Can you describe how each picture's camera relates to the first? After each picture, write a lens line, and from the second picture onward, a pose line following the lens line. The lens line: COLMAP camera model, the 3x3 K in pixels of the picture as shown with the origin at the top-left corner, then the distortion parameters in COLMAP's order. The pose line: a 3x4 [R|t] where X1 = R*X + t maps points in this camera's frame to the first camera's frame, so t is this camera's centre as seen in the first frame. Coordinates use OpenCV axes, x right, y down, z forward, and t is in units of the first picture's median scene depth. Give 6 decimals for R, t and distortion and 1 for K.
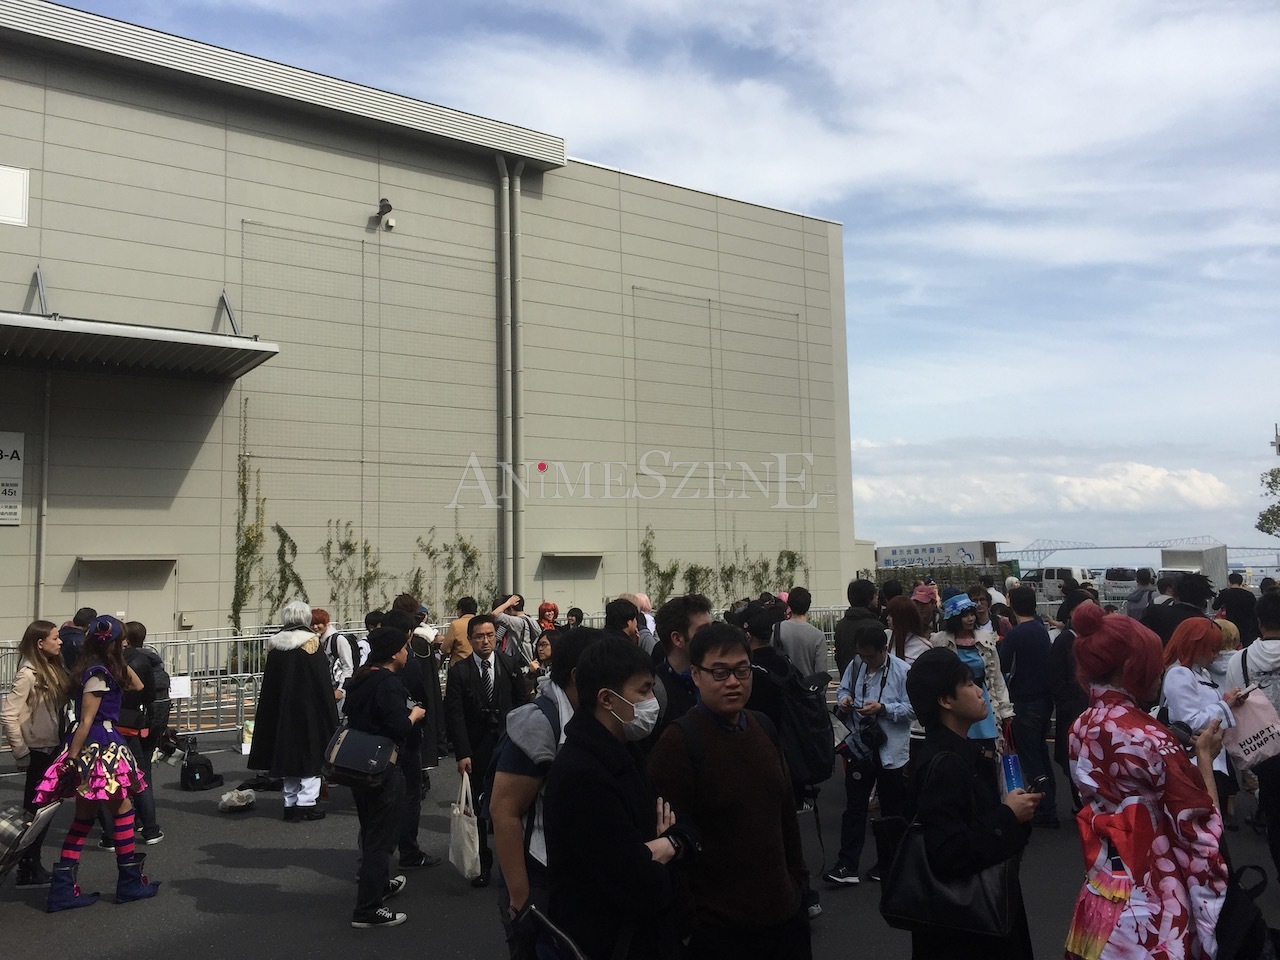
lens RADIAL K [[998.0, 0, 640.0], [0, 998.0, 480.0], [0, 0, 1]] dist [0.050293, -0.064427]
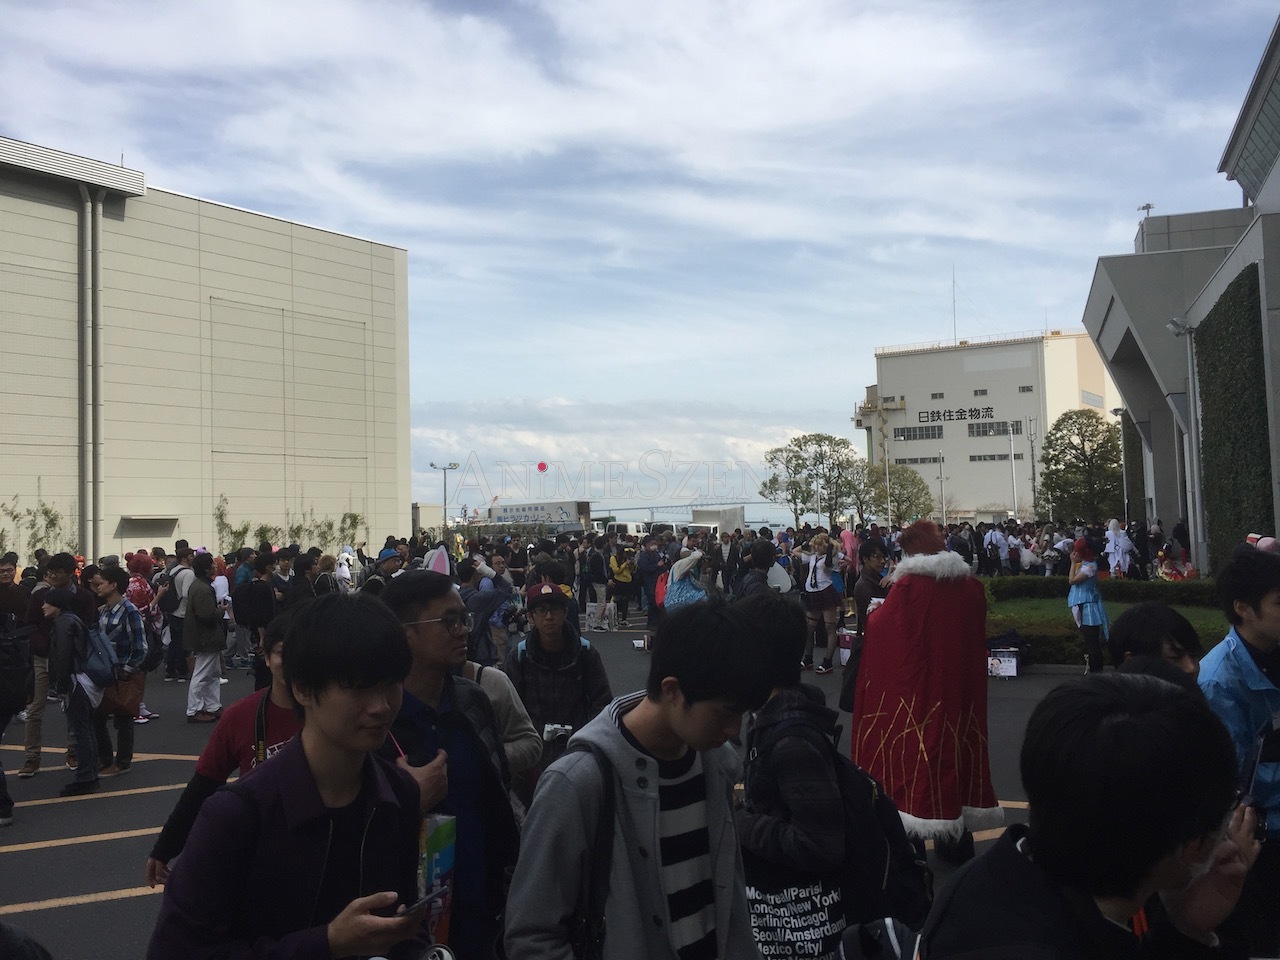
lens RADIAL K [[998.0, 0, 640.0], [0, 998.0, 480.0], [0, 0, 1]] dist [0.050293, -0.064427]
pose [[0.957206, 0.011414, 0.289182, 0.139289], [-0.024983, 0.998751, 0.043271, -0.036460], [-0.288327, -0.048644, 0.956296, -0.325677]]
